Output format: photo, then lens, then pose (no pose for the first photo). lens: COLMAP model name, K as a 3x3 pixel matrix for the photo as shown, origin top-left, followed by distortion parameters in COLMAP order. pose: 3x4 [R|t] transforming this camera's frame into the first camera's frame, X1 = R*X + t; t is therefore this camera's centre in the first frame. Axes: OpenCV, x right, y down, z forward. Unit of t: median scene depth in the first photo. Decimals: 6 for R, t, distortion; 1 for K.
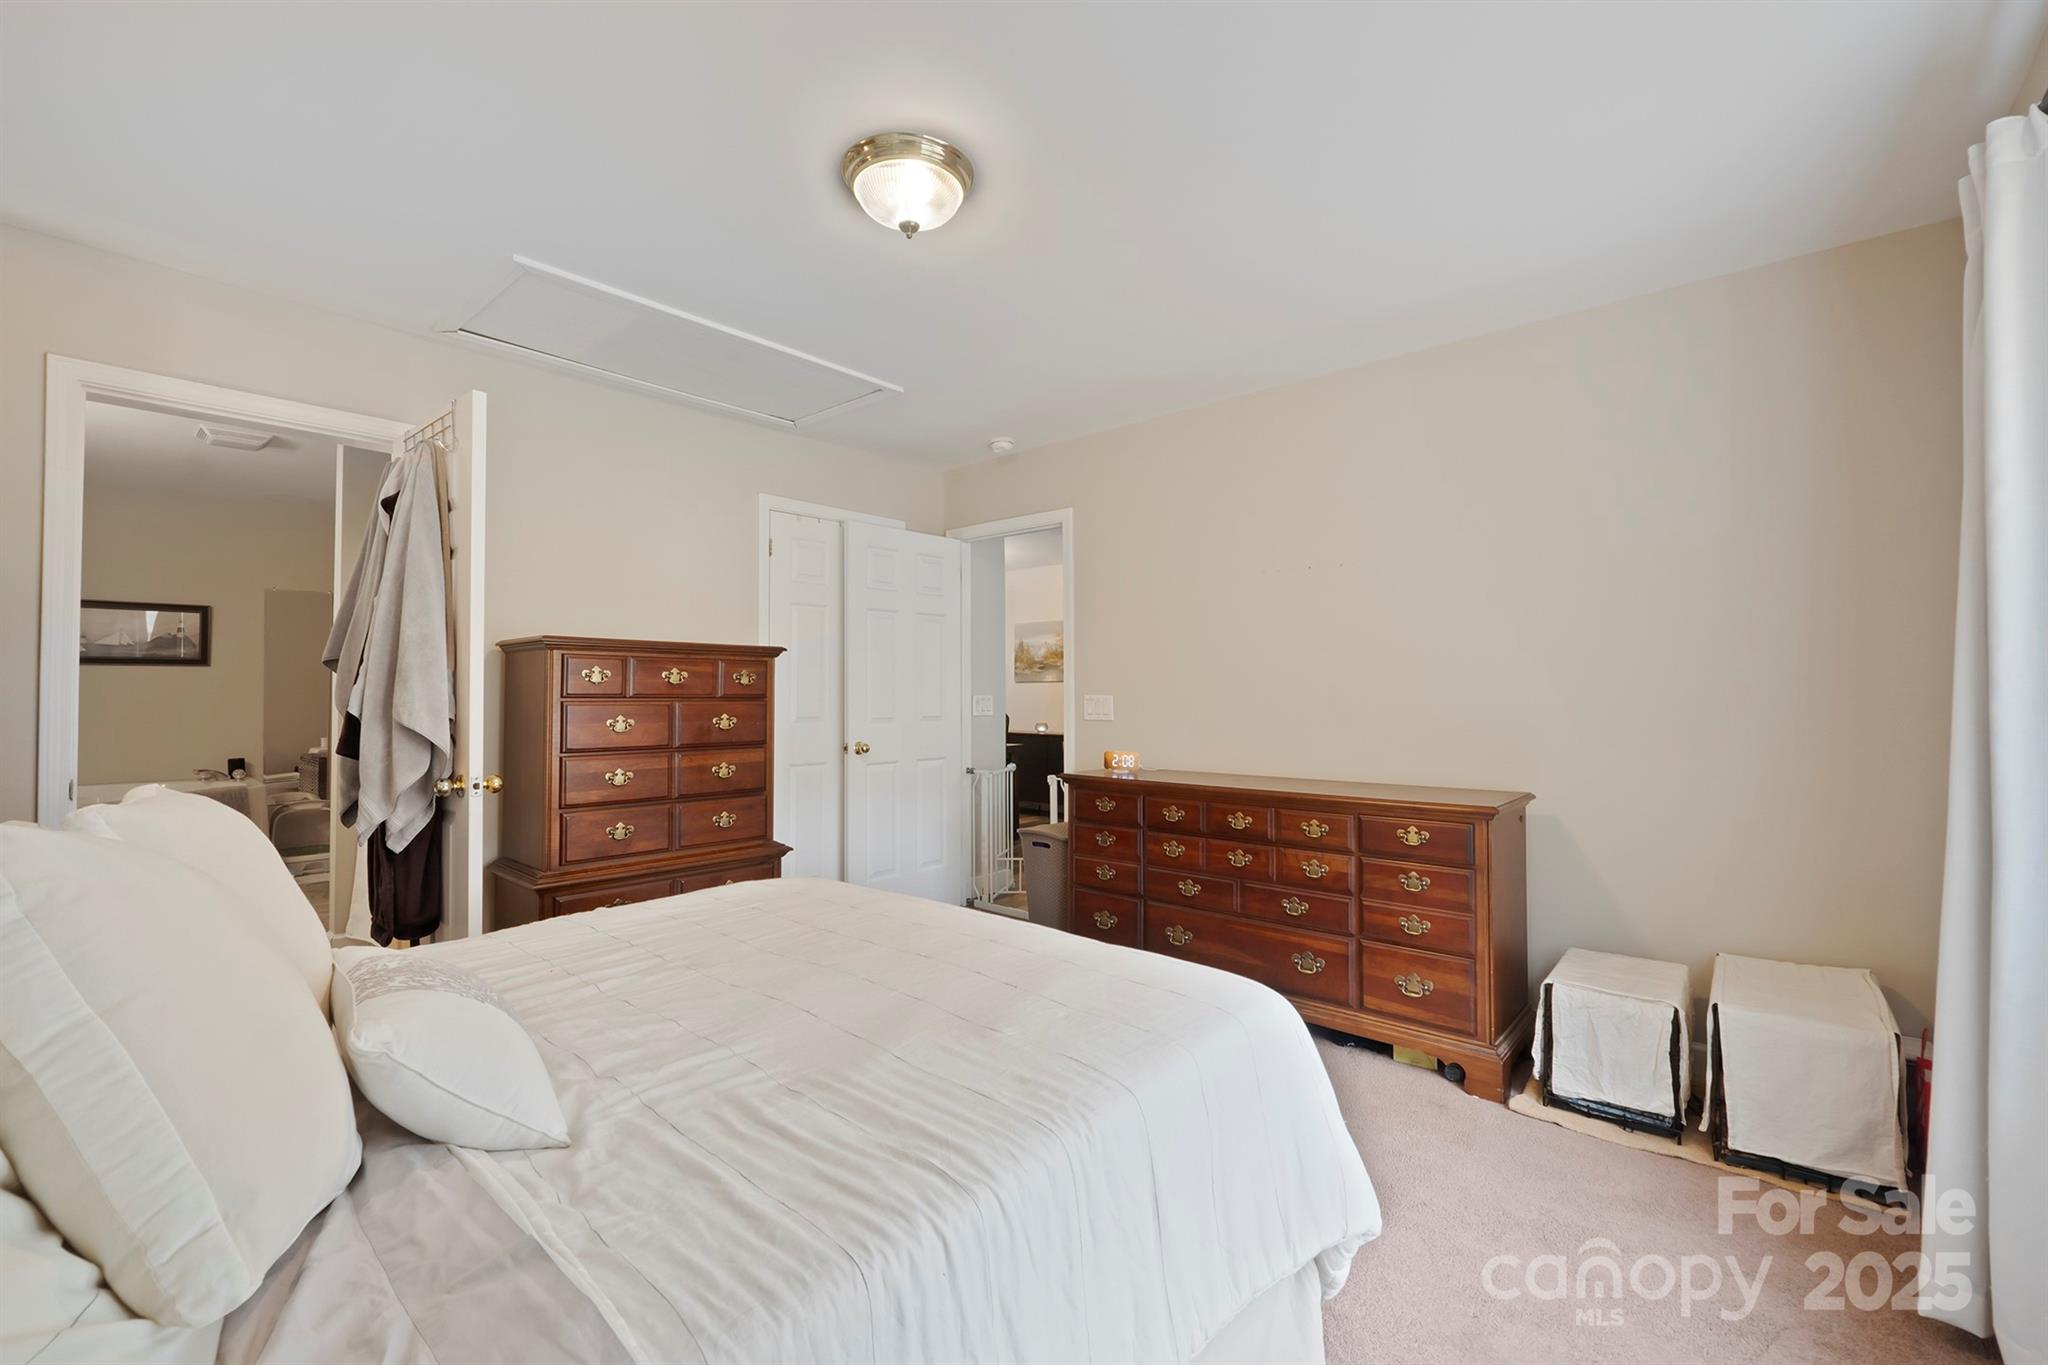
lens RADIAL K [[862.2, 0, 1036.5], [0, 862.2, 681.3], [0, 0, 1]] dist [-0.009878, 0.000110]
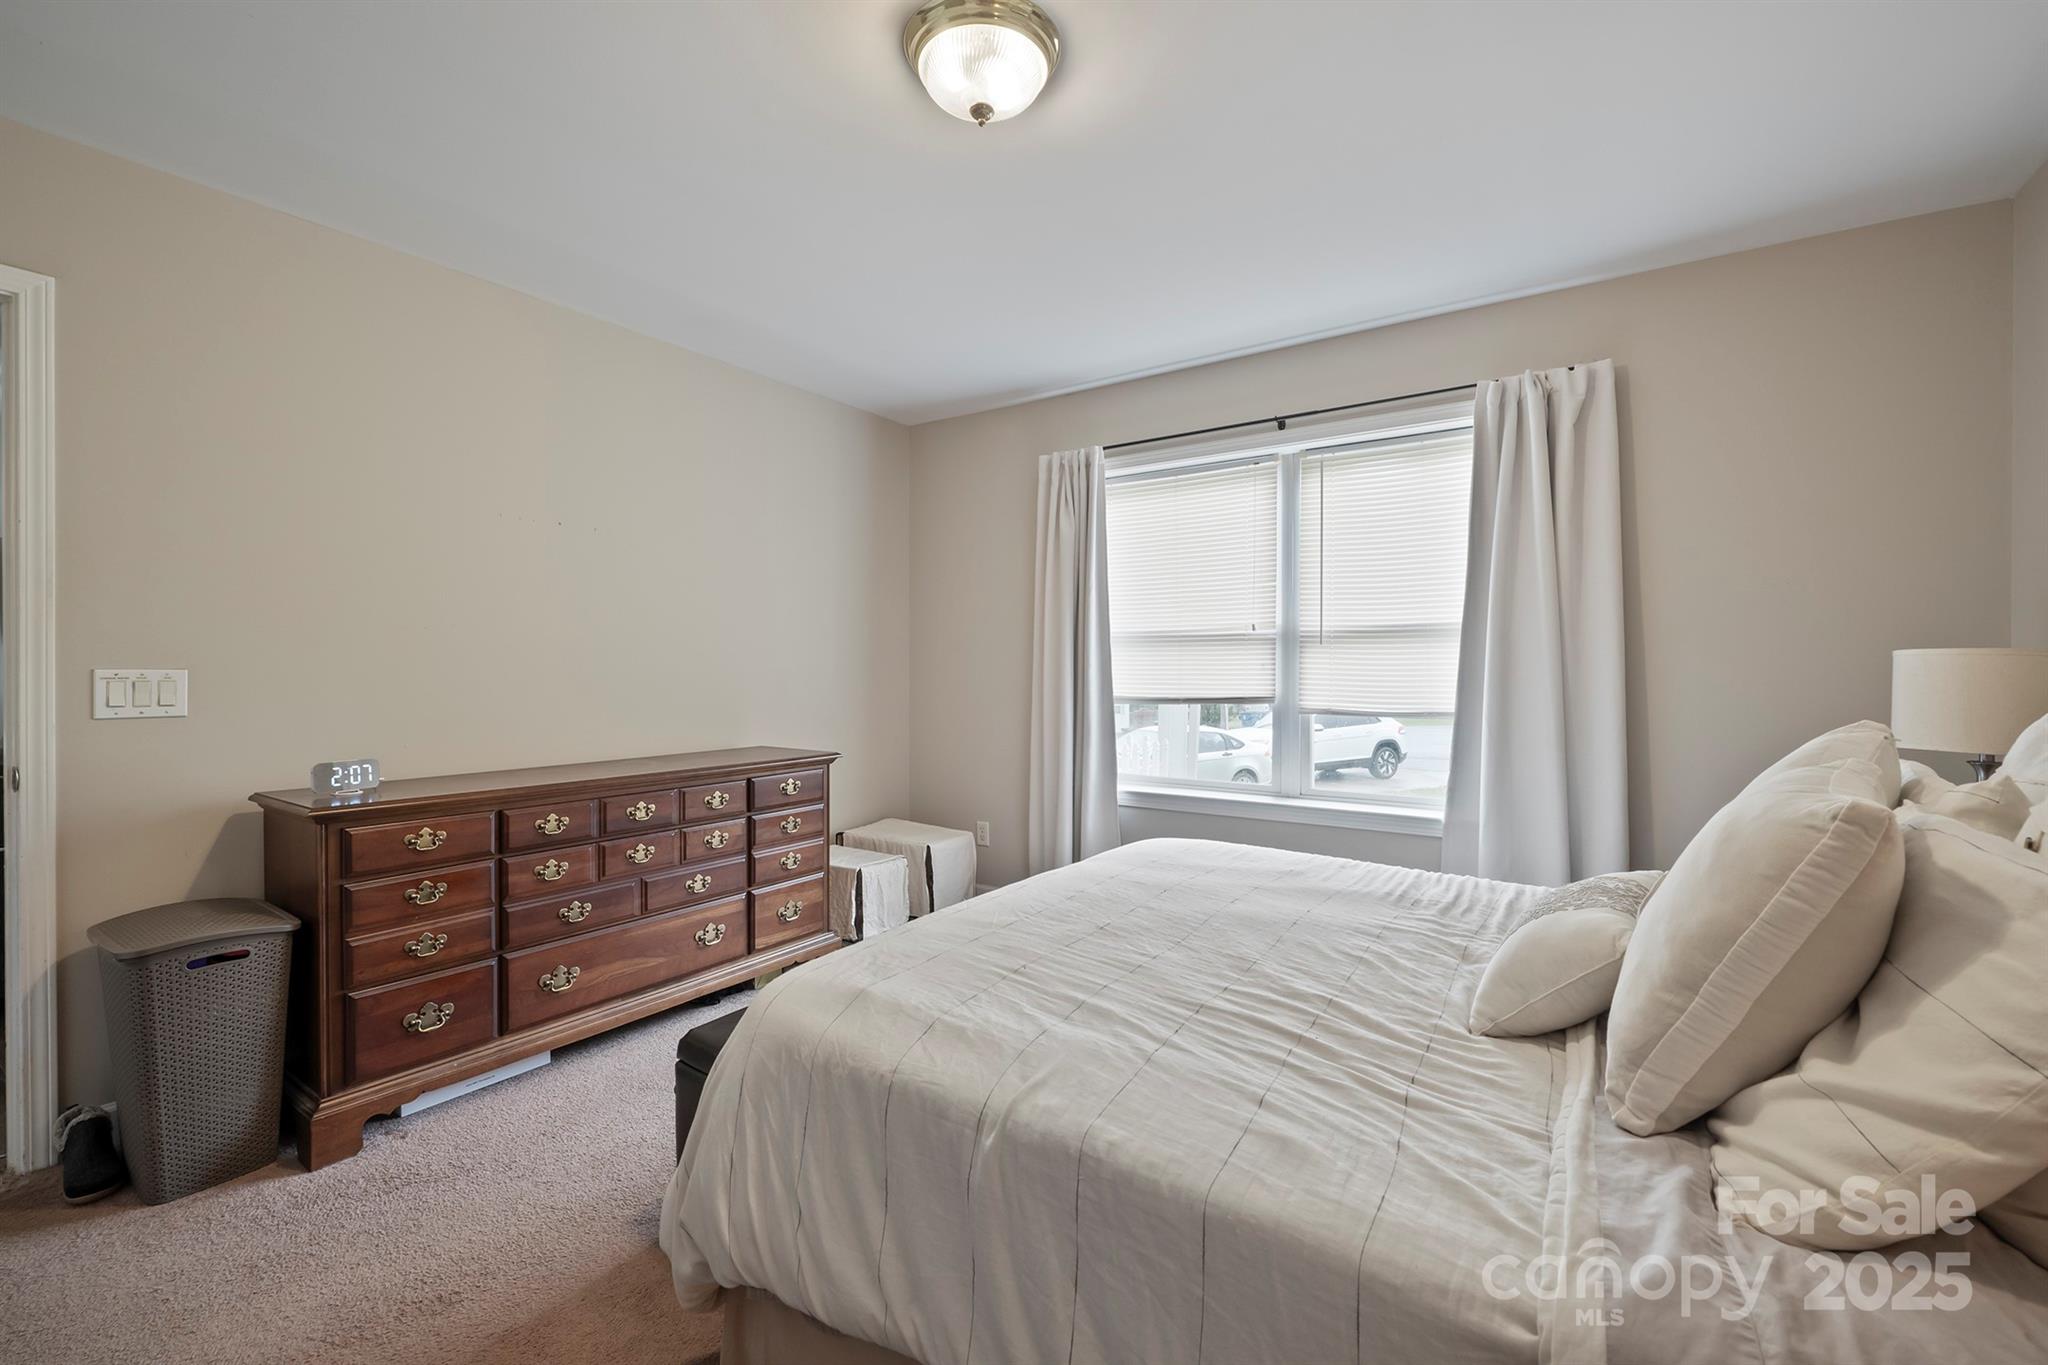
lens RADIAL K [[862.2, 0, 1041.9], [0, 862.2, 681.5], [0, 0, 1]] dist [-0.009878, 0.000110]
pose [[-0.144434, -0.003197, 0.989509, -0.659163], [-0.000655, 0.999995, 0.003135, 0.026745], [-0.989514, -0.000196, -0.144435, 0.690582]]
